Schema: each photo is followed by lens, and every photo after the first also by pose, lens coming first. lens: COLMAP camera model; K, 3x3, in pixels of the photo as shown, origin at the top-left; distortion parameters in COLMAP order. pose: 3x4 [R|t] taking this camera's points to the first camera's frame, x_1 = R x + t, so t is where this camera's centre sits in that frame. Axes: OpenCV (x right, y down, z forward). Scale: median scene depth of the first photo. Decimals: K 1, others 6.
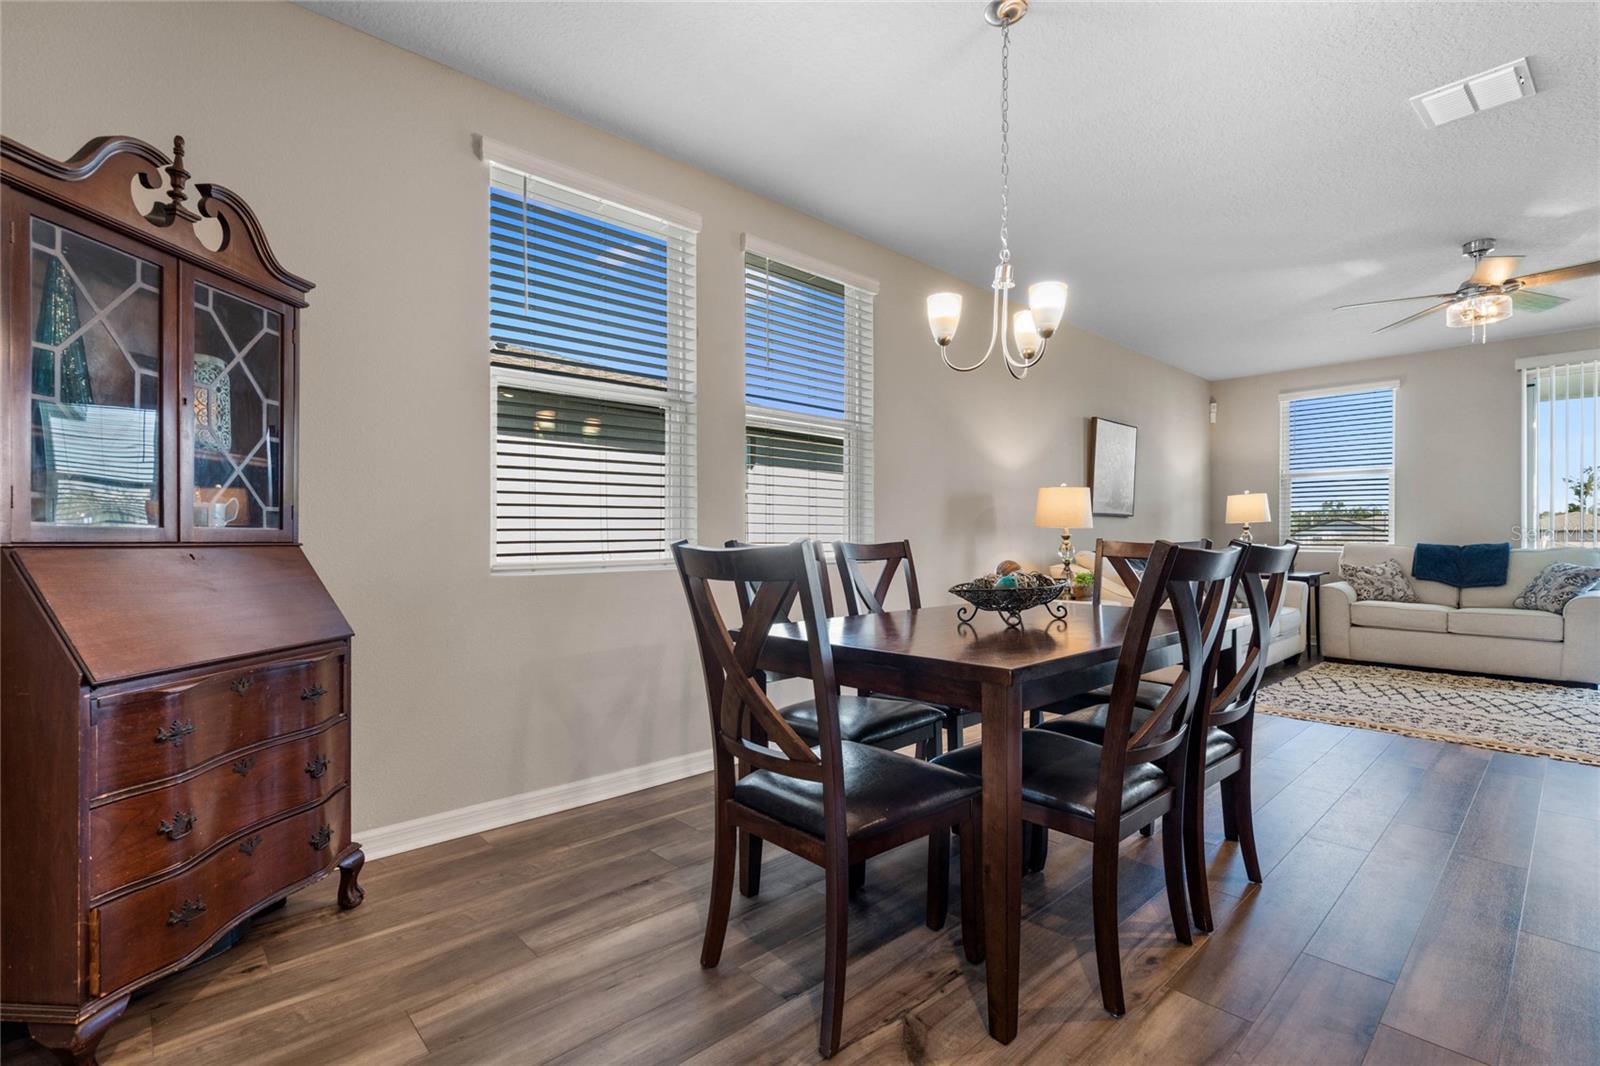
lens RADIAL K [[726.5, 0, 803.1], [0, 726.5, 540.9], [0, 0, 1]] dist [-0.000833, -0.000051]
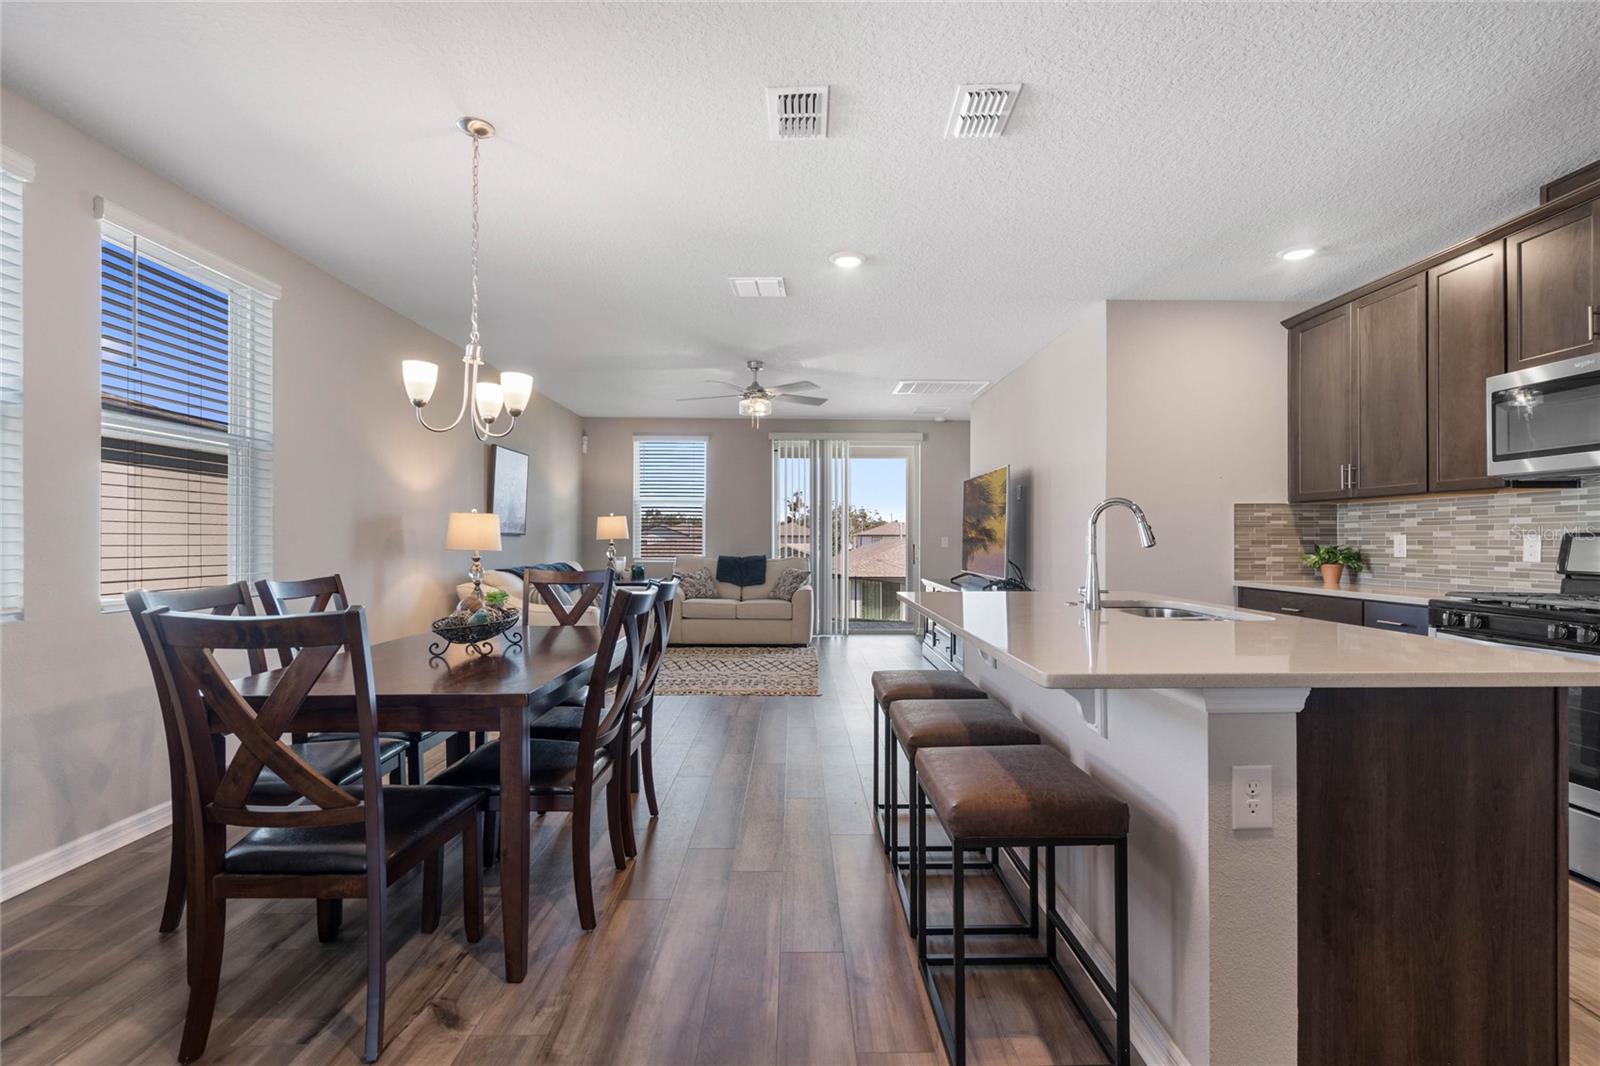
lens RADIAL K [[726.5, 0, 803.1], [0, 726.5, 540.9], [0, 0, 1]] dist [-0.000833, -0.000051]
pose [[0.671143, 0.000208, 0.741328, -0.187333], [0.000661, 0.999999, -0.000879, -0.052766], [-0.741328, 0.001080, 0.671142, -0.135941]]
